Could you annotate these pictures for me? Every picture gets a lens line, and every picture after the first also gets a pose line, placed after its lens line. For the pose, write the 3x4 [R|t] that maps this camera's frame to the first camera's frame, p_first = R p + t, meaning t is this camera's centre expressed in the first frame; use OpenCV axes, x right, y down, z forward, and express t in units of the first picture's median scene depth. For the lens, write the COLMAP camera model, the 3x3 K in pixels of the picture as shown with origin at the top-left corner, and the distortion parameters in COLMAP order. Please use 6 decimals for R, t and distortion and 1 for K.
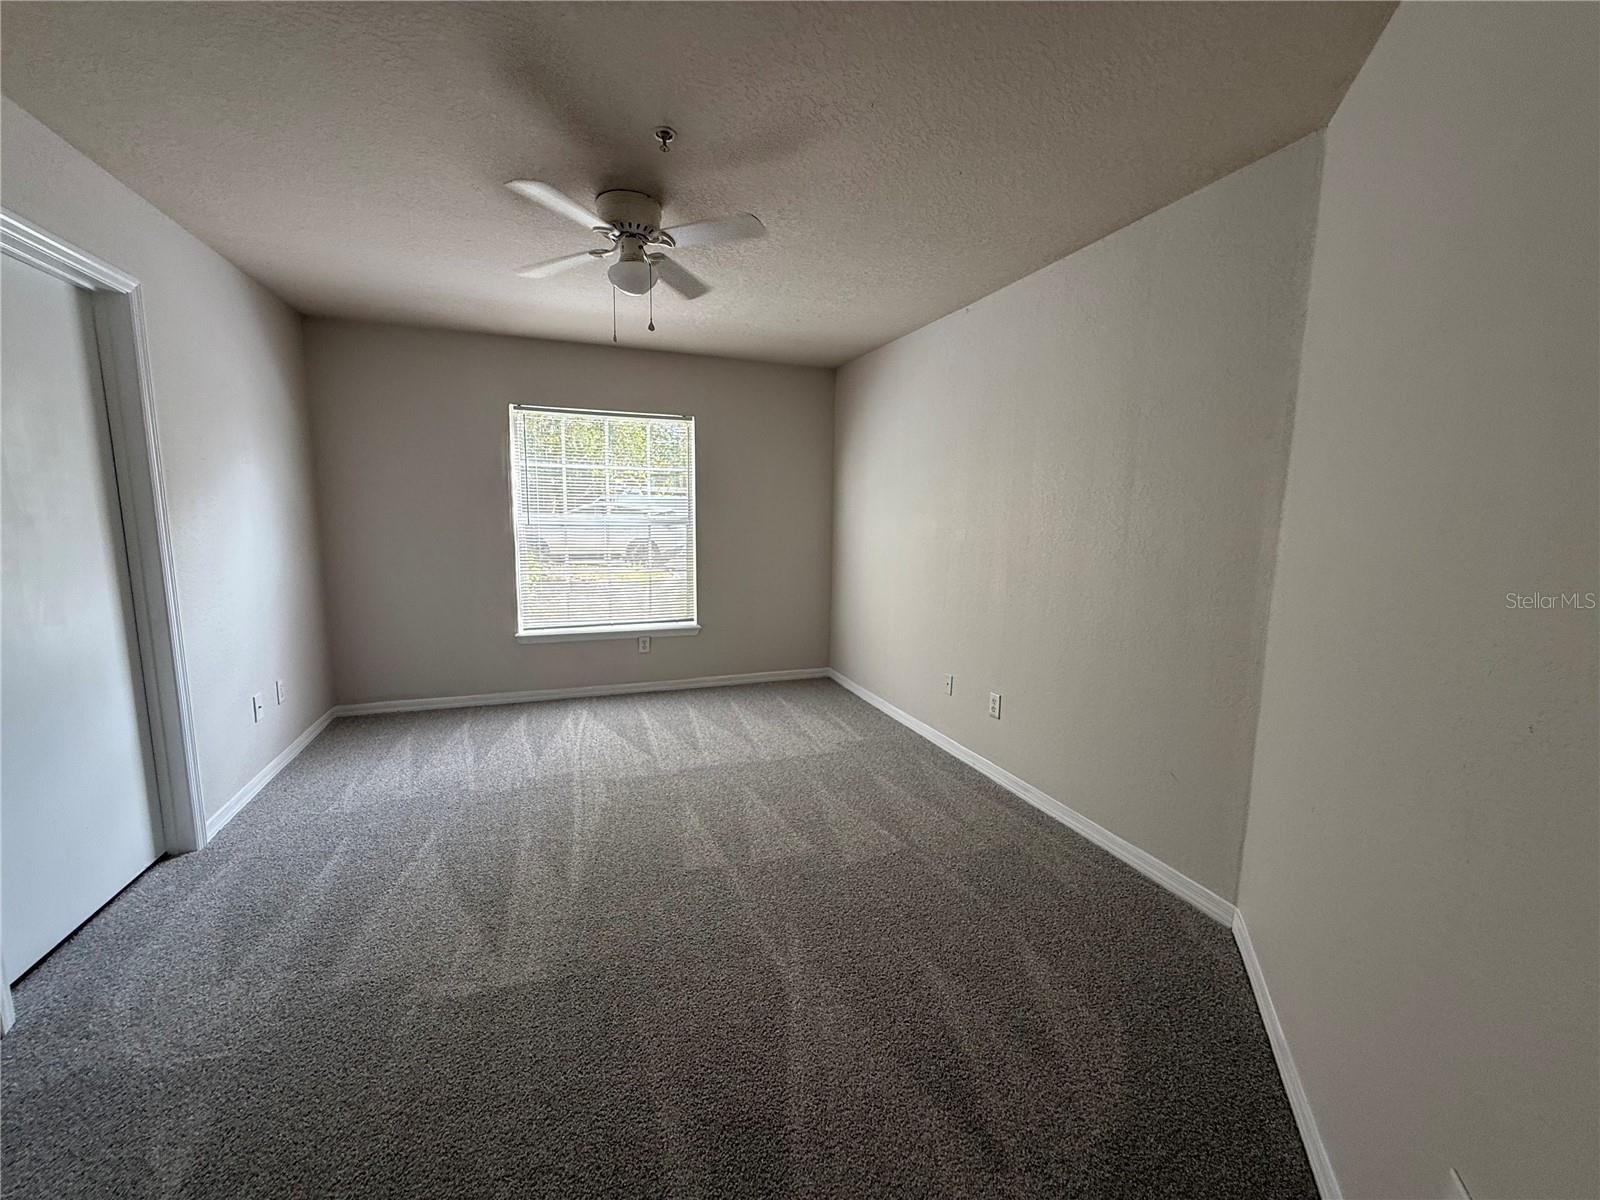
lens RADIAL K [[636.3, 0, 798.7], [0, 636.3, 599.1], [0, 0, 1]] dist [0.001398, 0.000068]
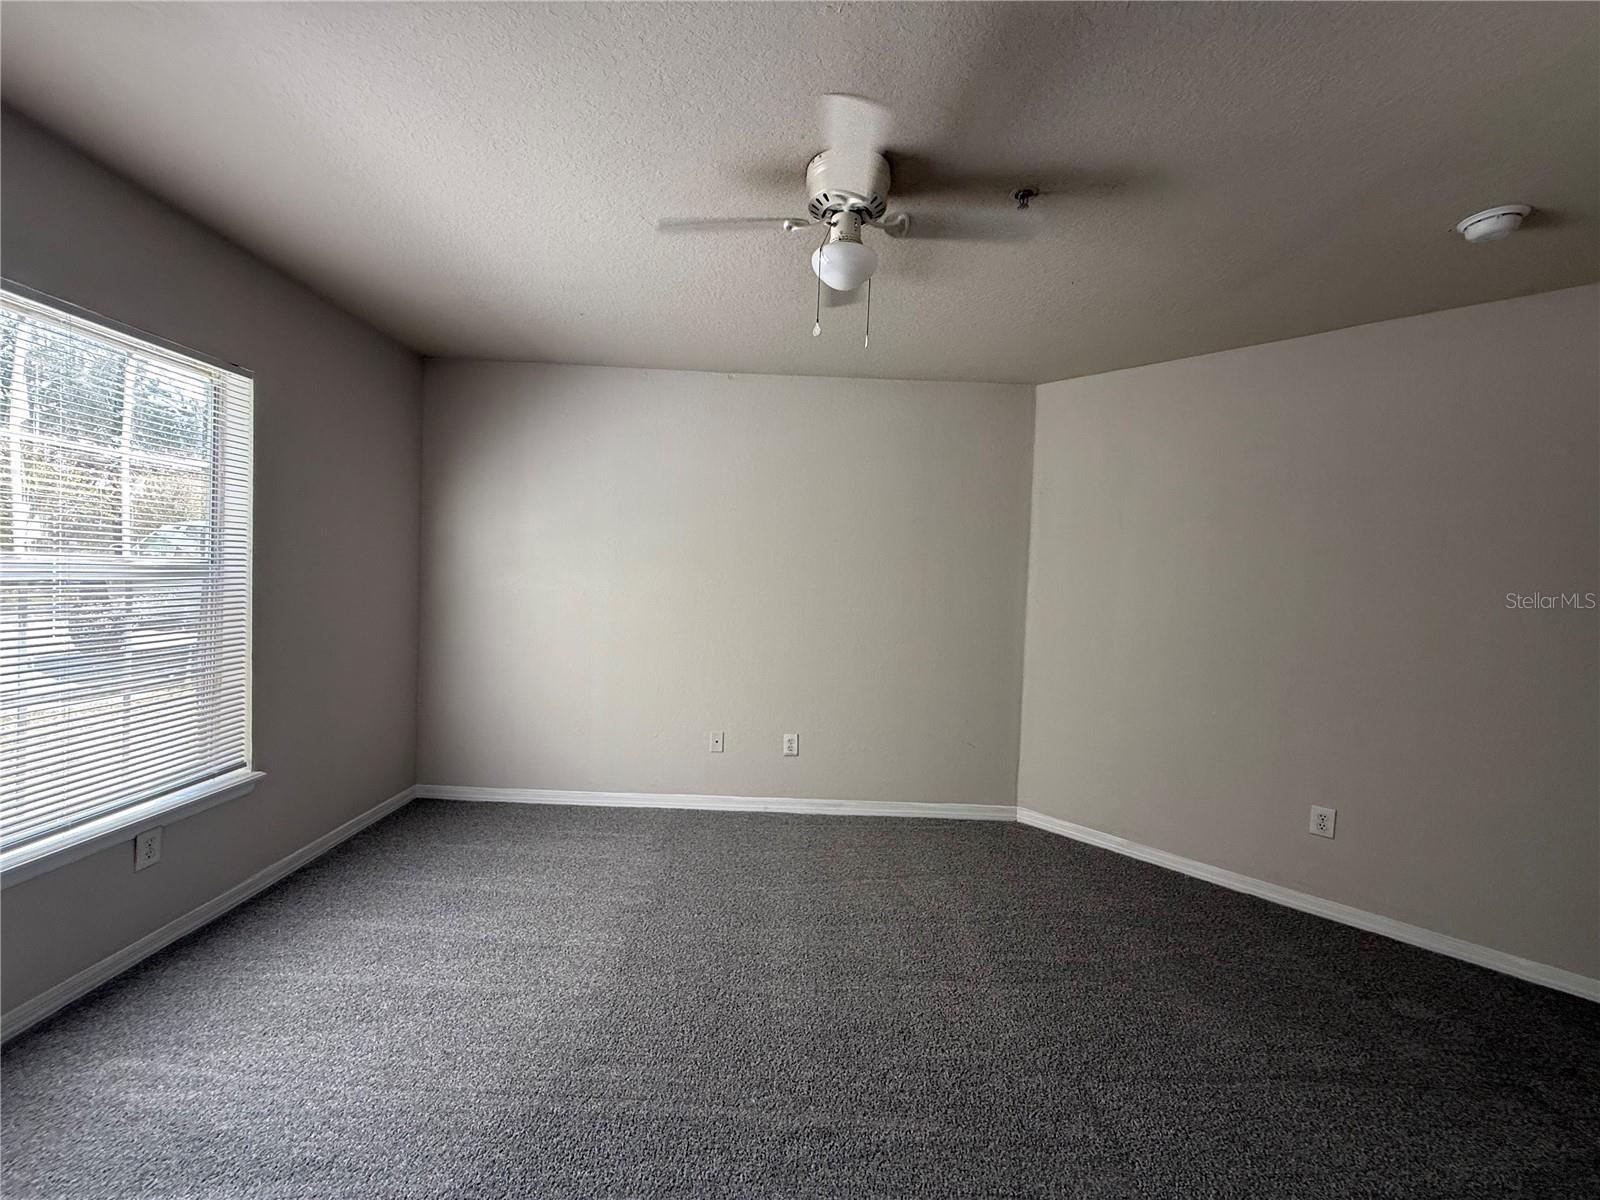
lens RADIAL K [[636.3, 0, 798.7], [0, 636.3, 602.3], [0, 0, 1]] dist [0.001398, 0.000068]
pose [[0.341851, -0.037286, 0.939014, -0.586361], [0.096059, 0.995365, 0.004553, -0.068004], [-0.934832, 0.088644, 0.343848, 0.483030]]
